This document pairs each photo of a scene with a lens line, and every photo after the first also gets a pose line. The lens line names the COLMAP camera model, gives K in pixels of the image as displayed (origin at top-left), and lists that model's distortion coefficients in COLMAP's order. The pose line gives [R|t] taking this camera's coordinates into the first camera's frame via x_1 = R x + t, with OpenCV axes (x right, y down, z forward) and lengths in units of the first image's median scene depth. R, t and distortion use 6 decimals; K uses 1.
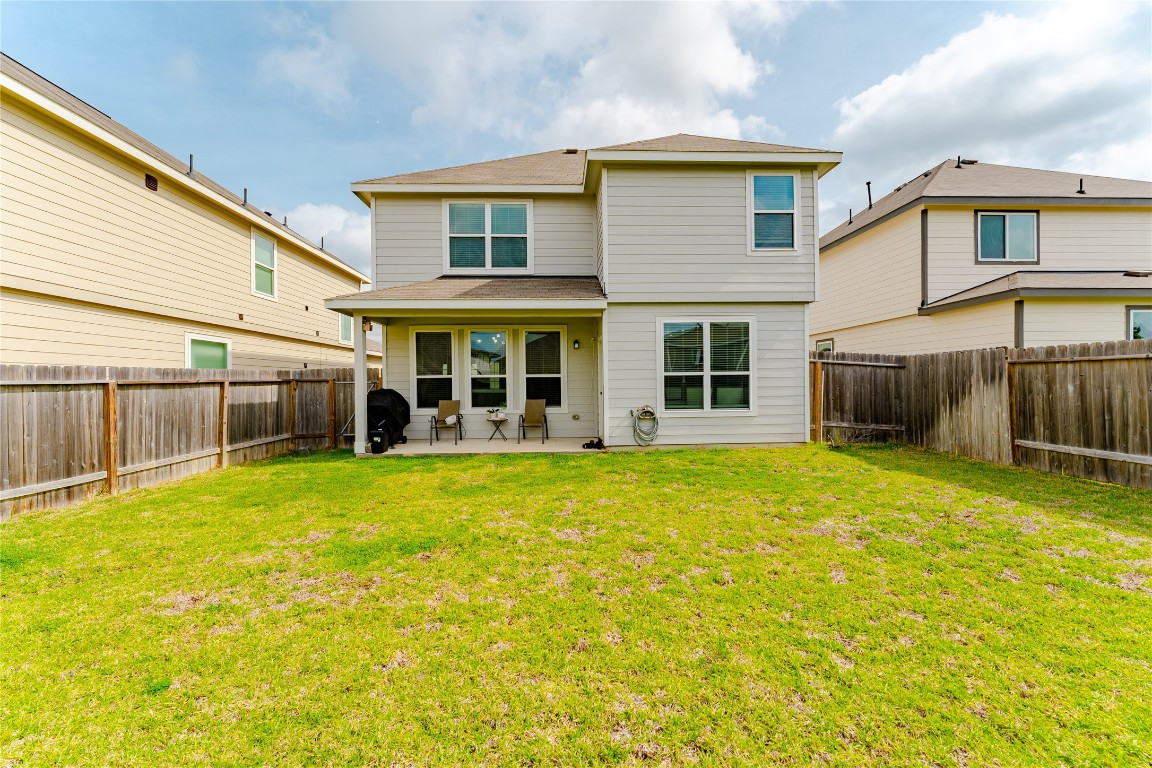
lens RADIAL K [[467.2, 0, 580.0], [0, 467.2, 380.5], [0, 0, 1]] dist [0.000333, 0.000043]
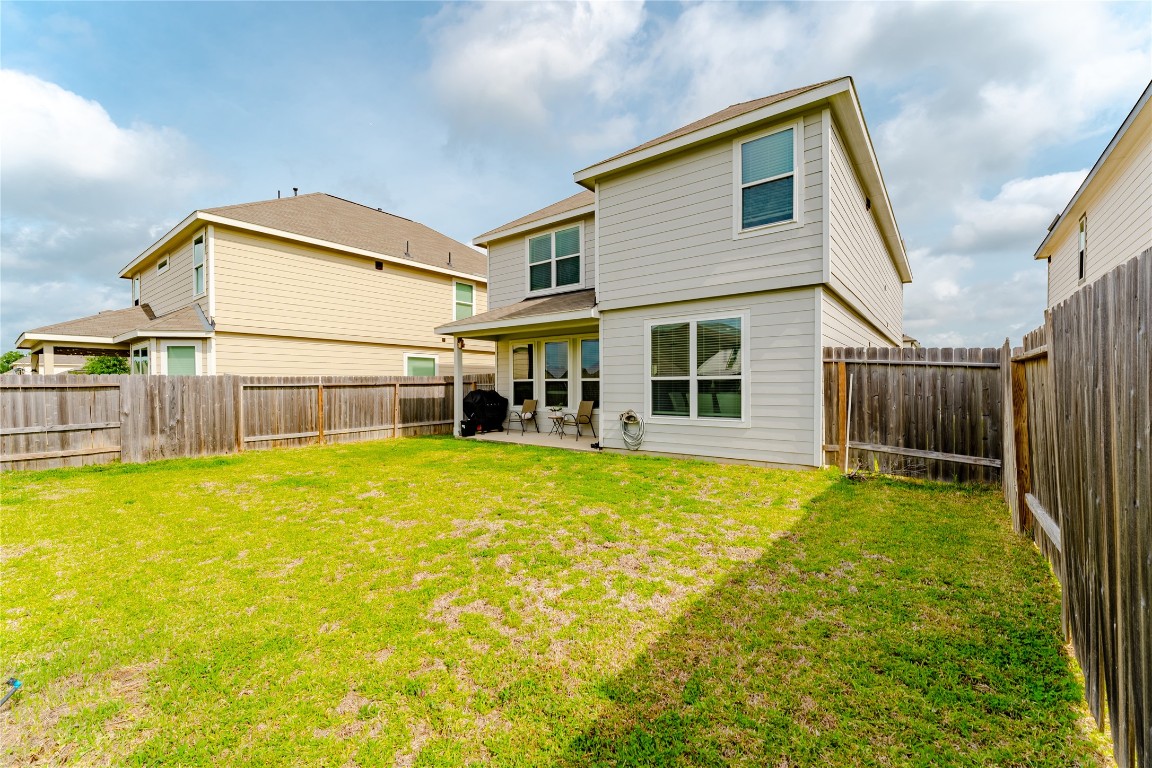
lens RADIAL K [[473.5, 0, 576.0], [0, 473.5, 384.0], [0, 0, 1]] dist [-0.000720, -0.000023]
pose [[0.760044, 0.006115, -0.649843, 0.690560], [0.000164, 0.999954, 0.009601, -0.011919], [0.649871, -0.007404, 0.760008, 0.148096]]
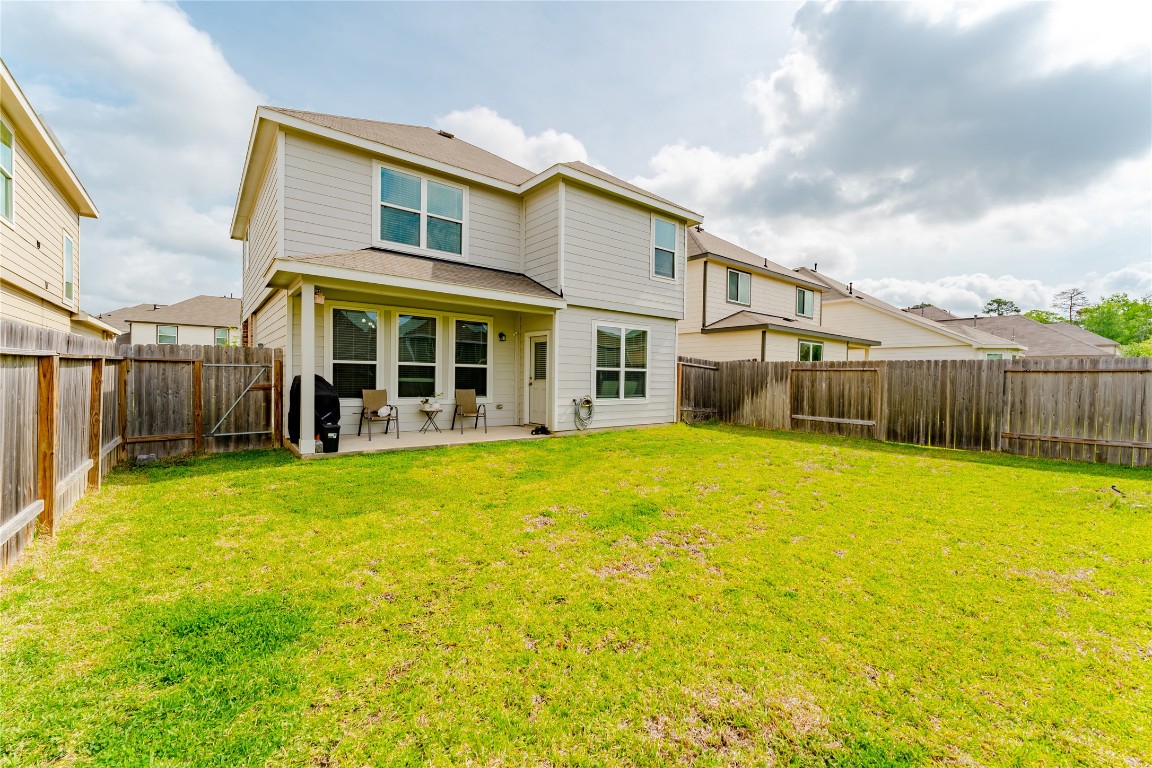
lens RADIAL K [[467.2, 0, 580.0], [0, 467.2, 380.5], [0, 0, 1]] dist [0.000333, 0.000043]
pose [[0.806589, 0.019095, 0.590804, -0.545924], [-0.028440, 0.999574, 0.006522, 0.009330], [-0.590428, -0.022063, 0.806789, 0.064621]]
